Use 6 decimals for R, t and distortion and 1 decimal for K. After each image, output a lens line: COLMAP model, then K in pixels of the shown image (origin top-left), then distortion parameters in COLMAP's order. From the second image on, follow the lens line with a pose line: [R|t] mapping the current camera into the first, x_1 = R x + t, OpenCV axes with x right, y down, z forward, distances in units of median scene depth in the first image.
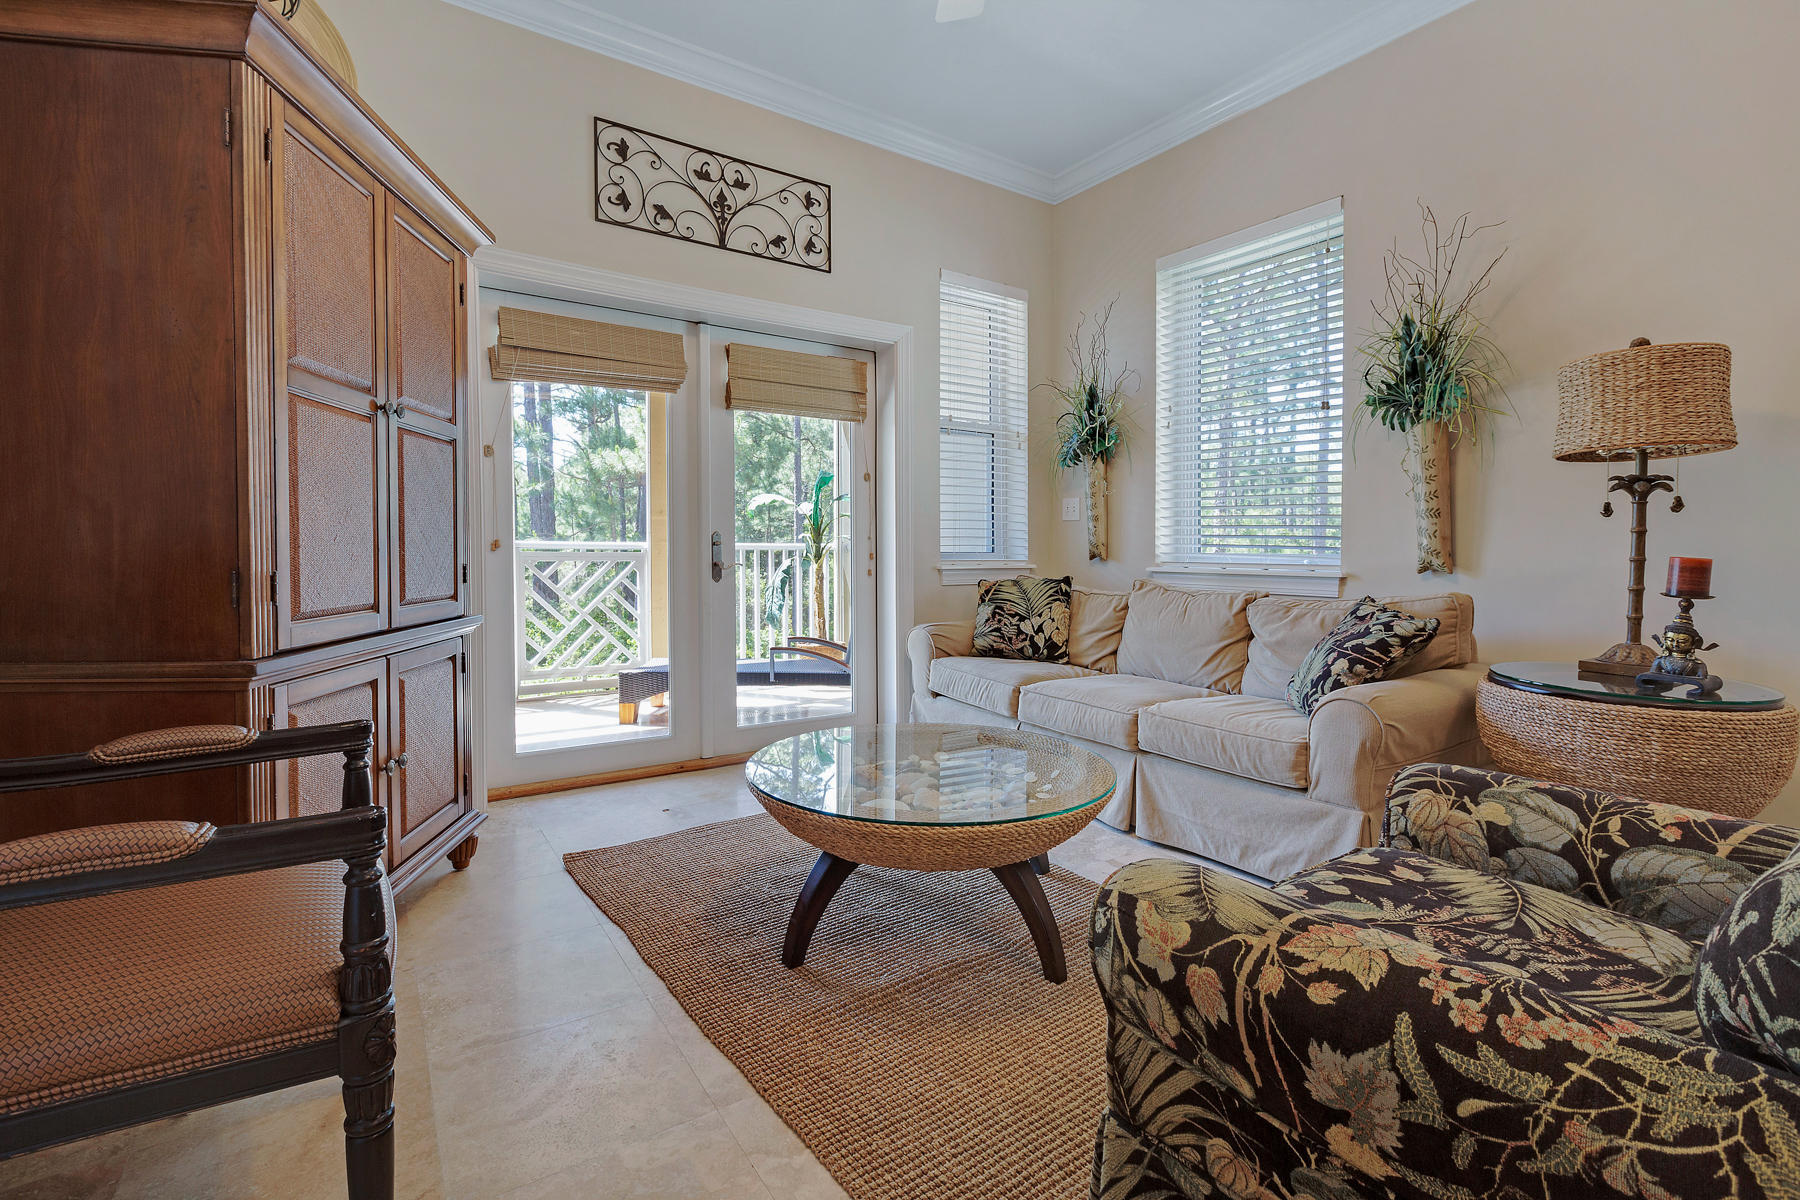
lens RADIAL K [[813.5, 0, 913.0], [0, 813.5, 592.6], [0, 0, 1]] dist [-0.001856, -0.000983]
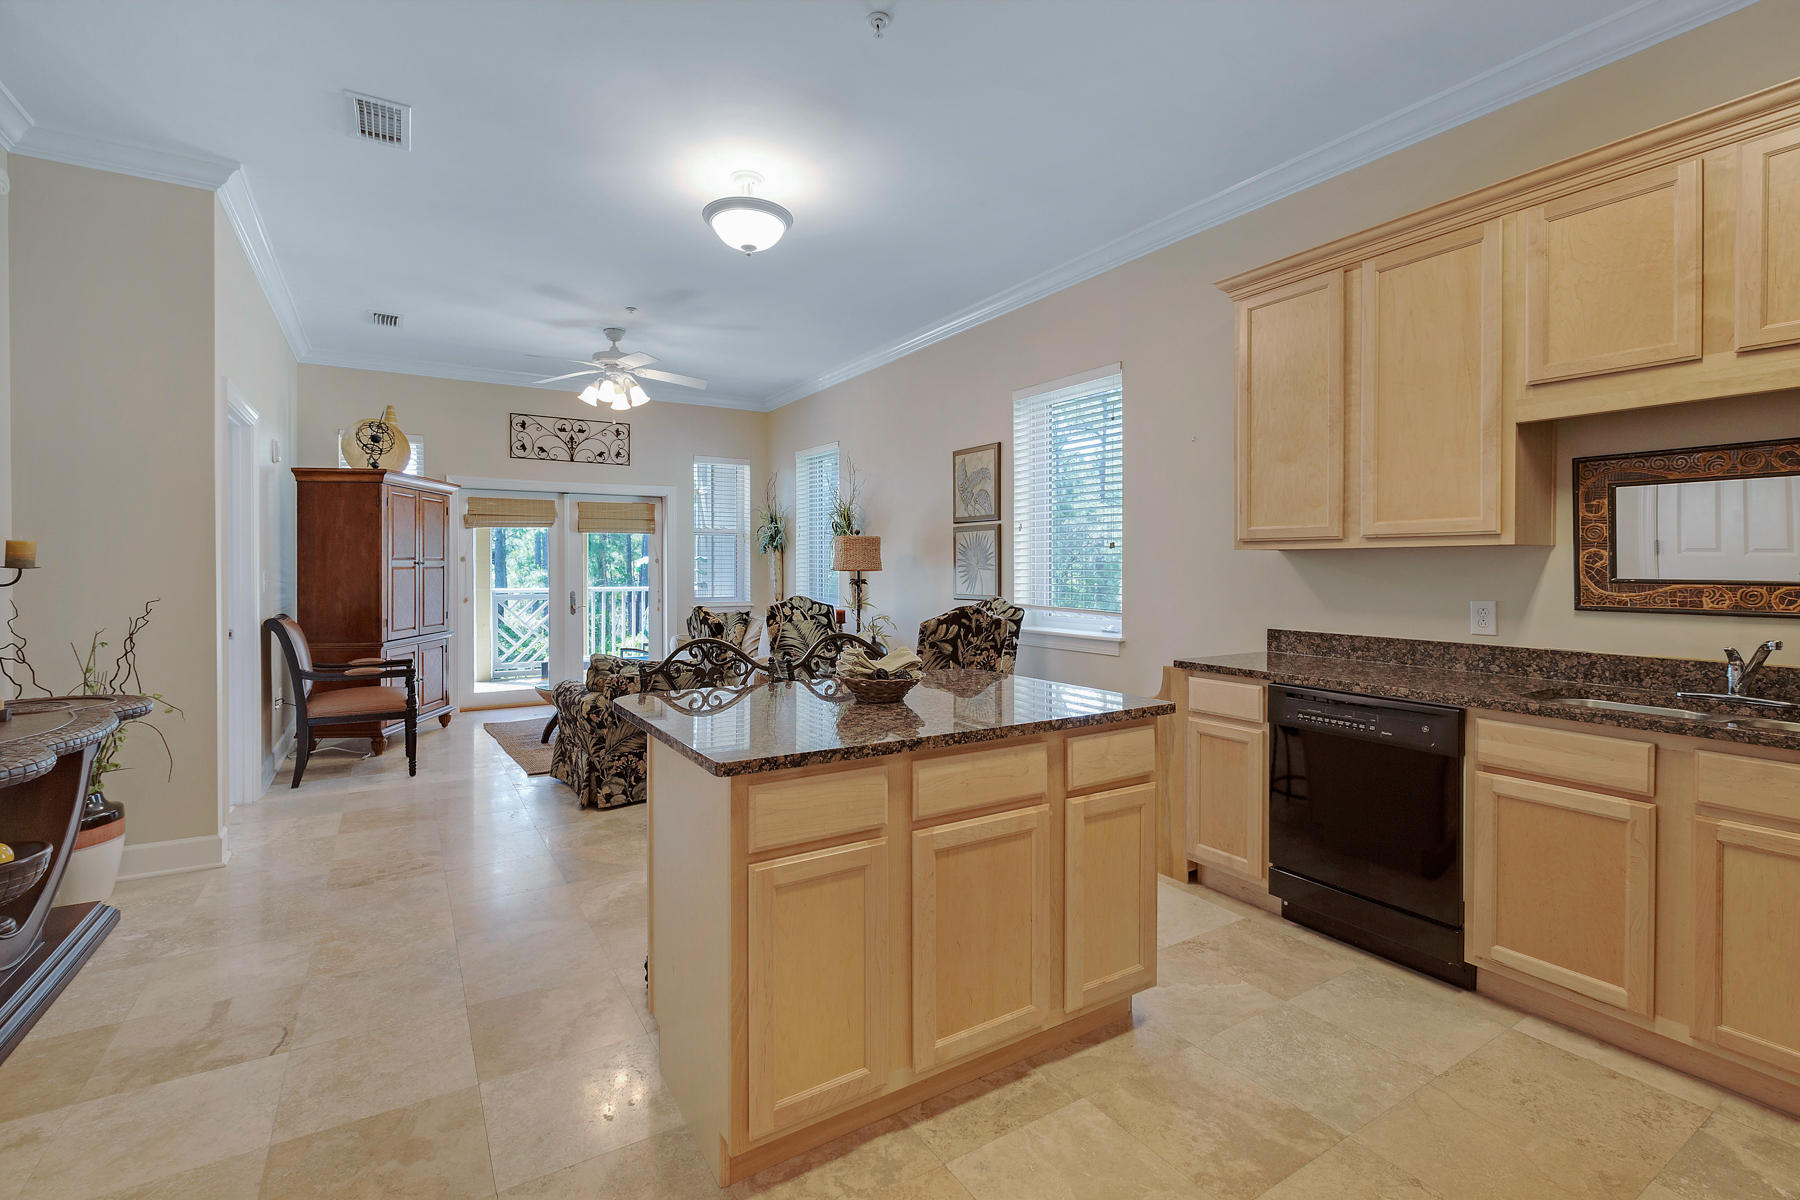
lens RADIAL K [[813.5, 0, 903.8], [0, 813.5, 586.2], [0, 0, 1]] dist [-0.001856, -0.000983]
pose [[0.999146, -0.005006, -0.041008, 0.801919], [0.003779, 0.999545, -0.029932, -0.024539], [0.041139, 0.029752, 0.998710, -1.218953]]
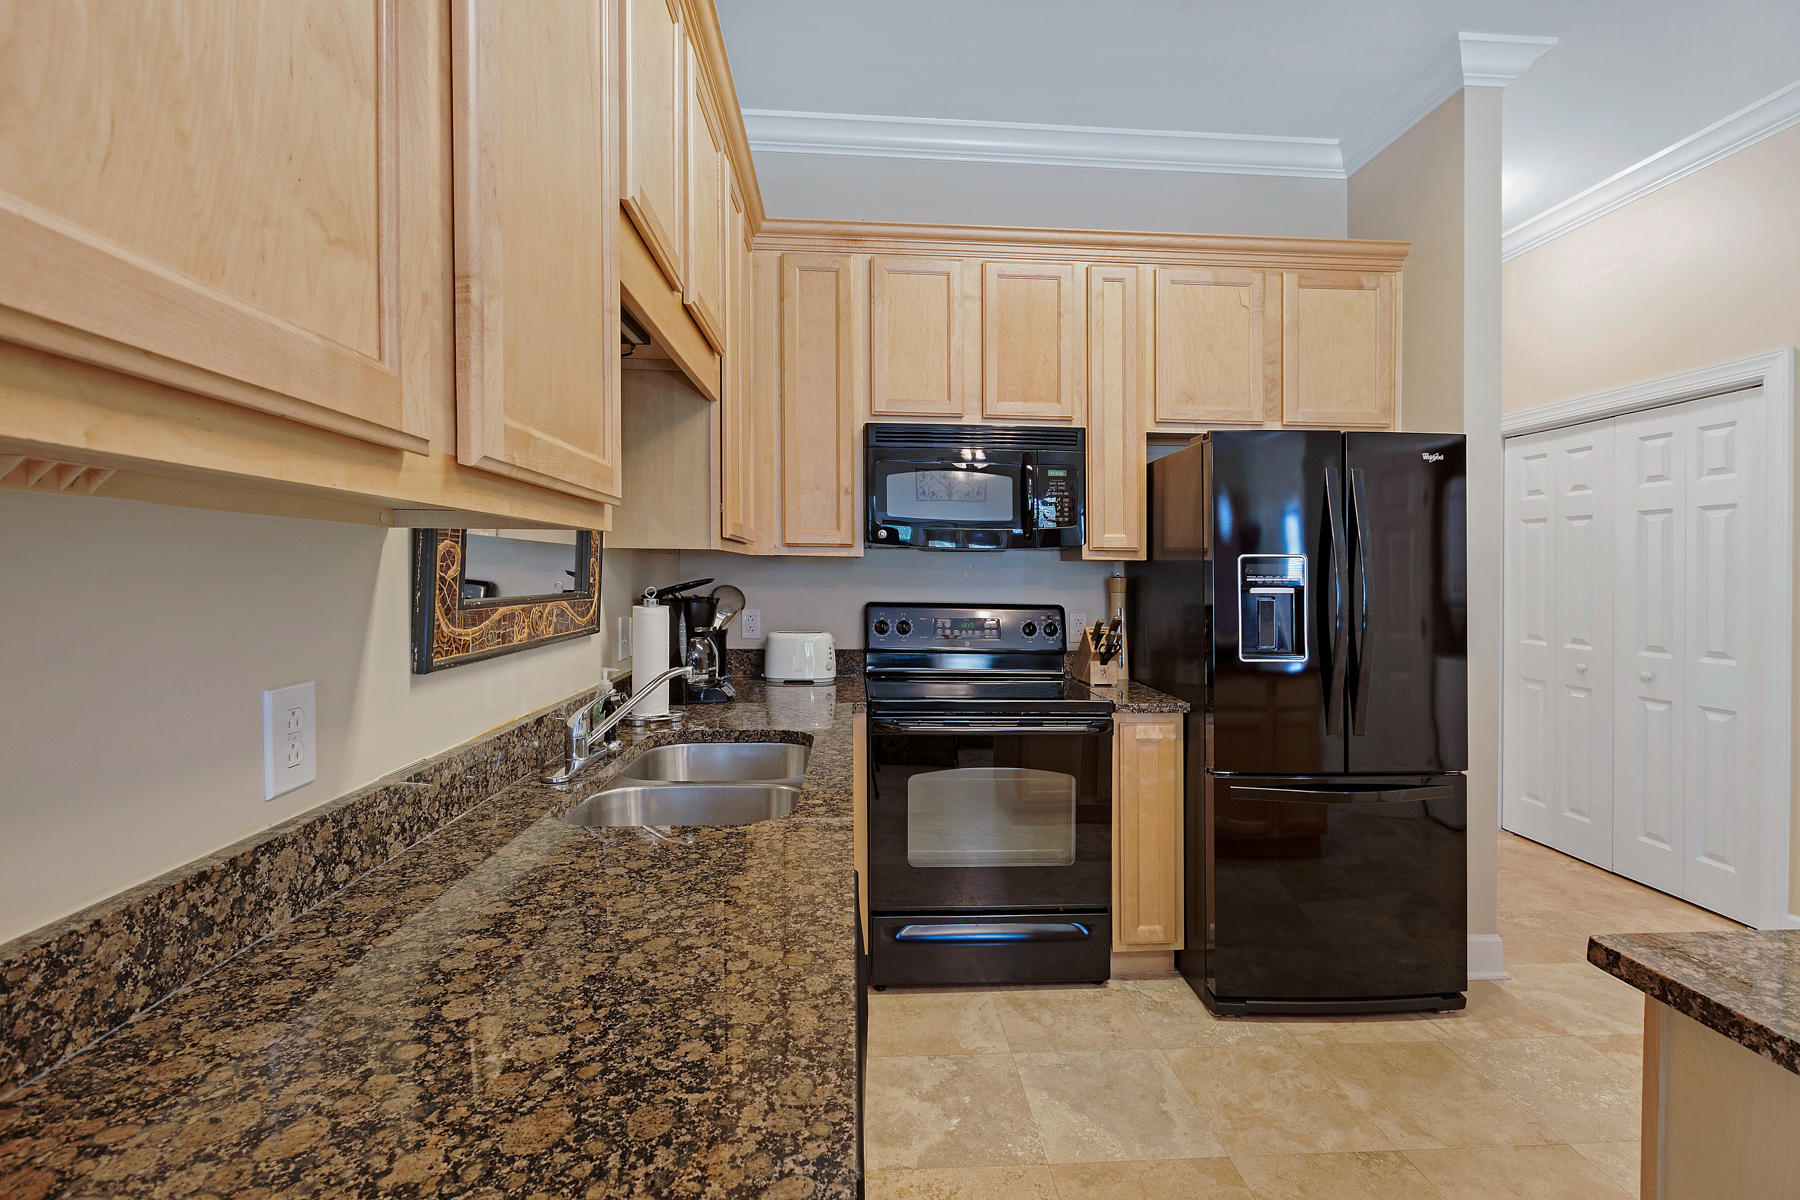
lens RADIAL K [[813.5, 0, 908.0], [0, 813.5, 574.1], [0, 0, 1]] dist [-0.001856, -0.000983]
pose [[-0.863591, -0.018050, 0.503870, 1.075468], [0.008694, 0.998677, 0.050676, -0.086247], [-0.504118, 0.048144, -0.862292, -0.138447]]
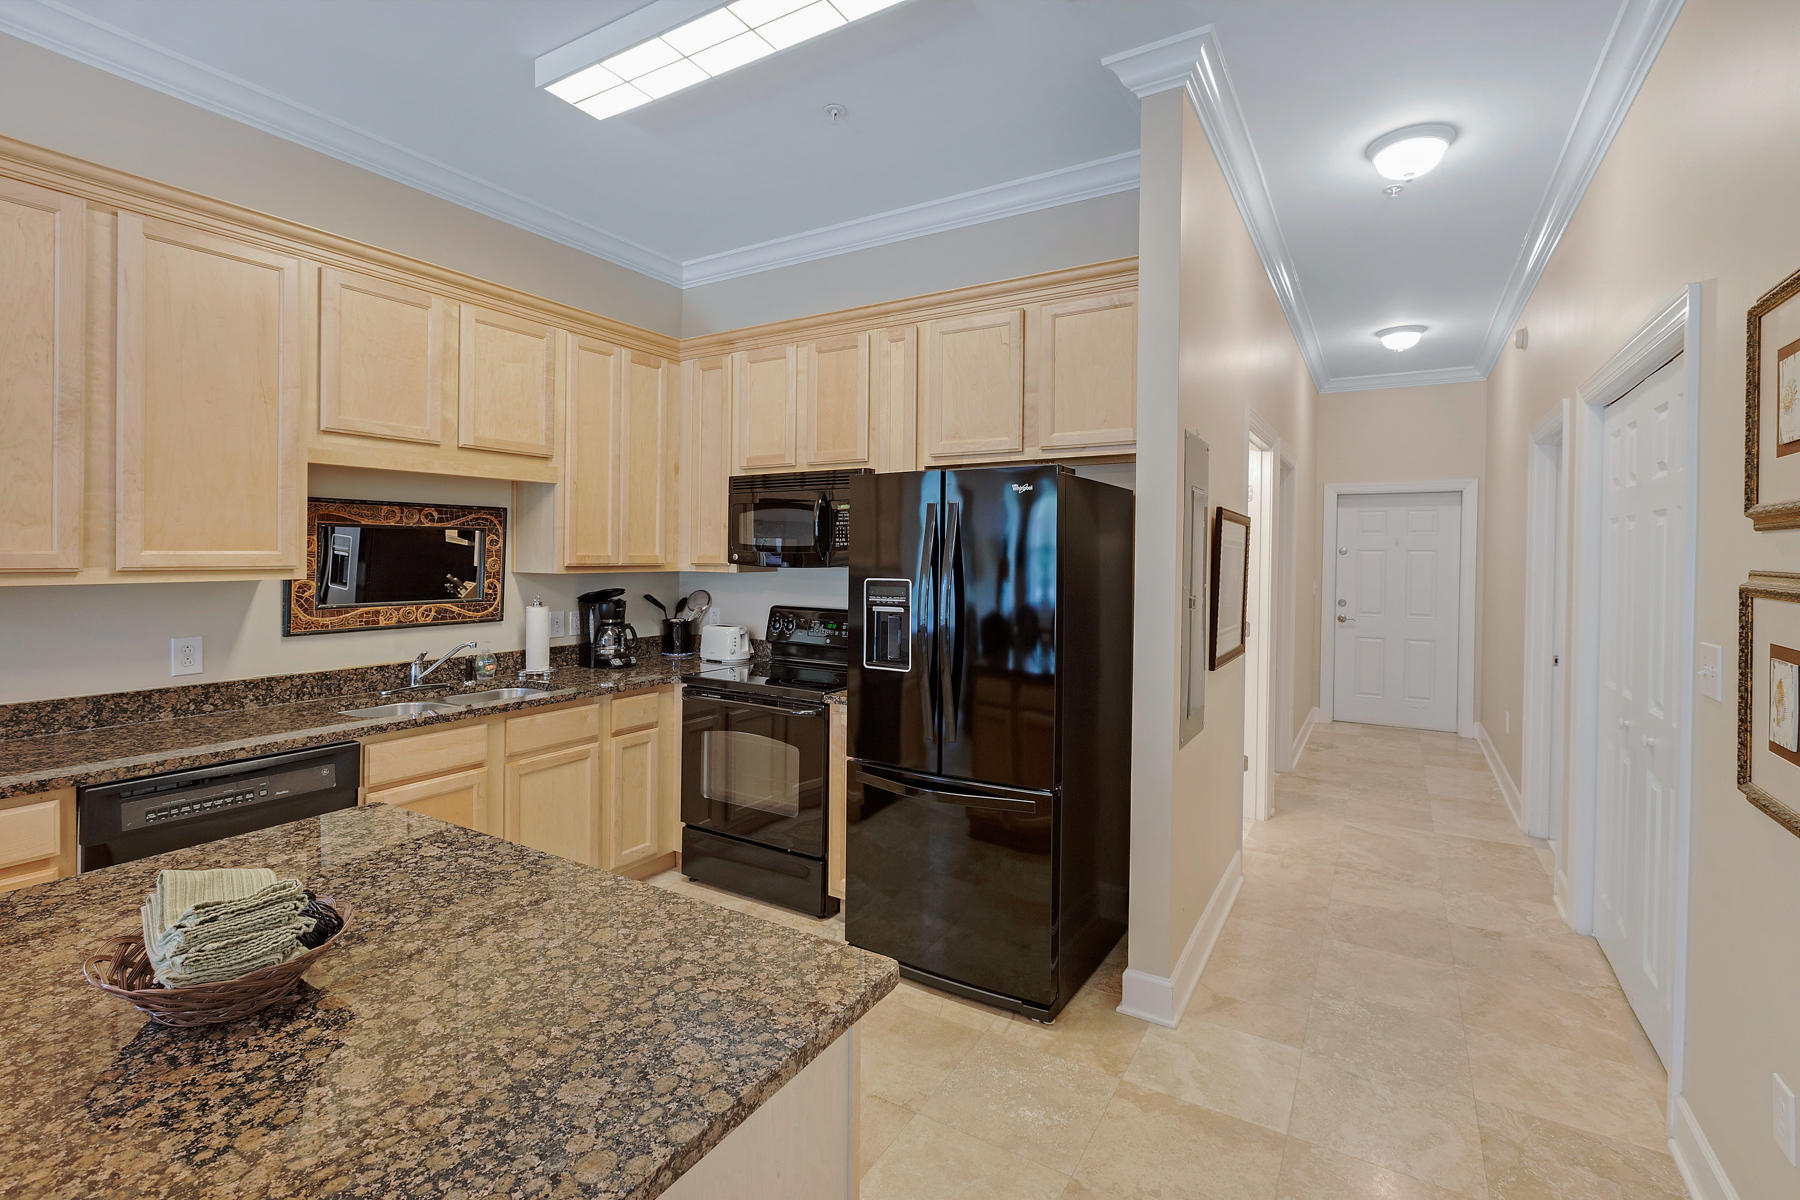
lens RADIAL K [[813.5, 0, 905.7], [0, 813.5, 543.9], [0, 0, 1]] dist [-0.001856, -0.000983]
pose [[-0.419576, -0.001197, 0.907719, 0.353759], [0.036457, 0.999170, 0.018169, -0.116308], [-0.906988, 0.040716, -0.419184, -0.600827]]
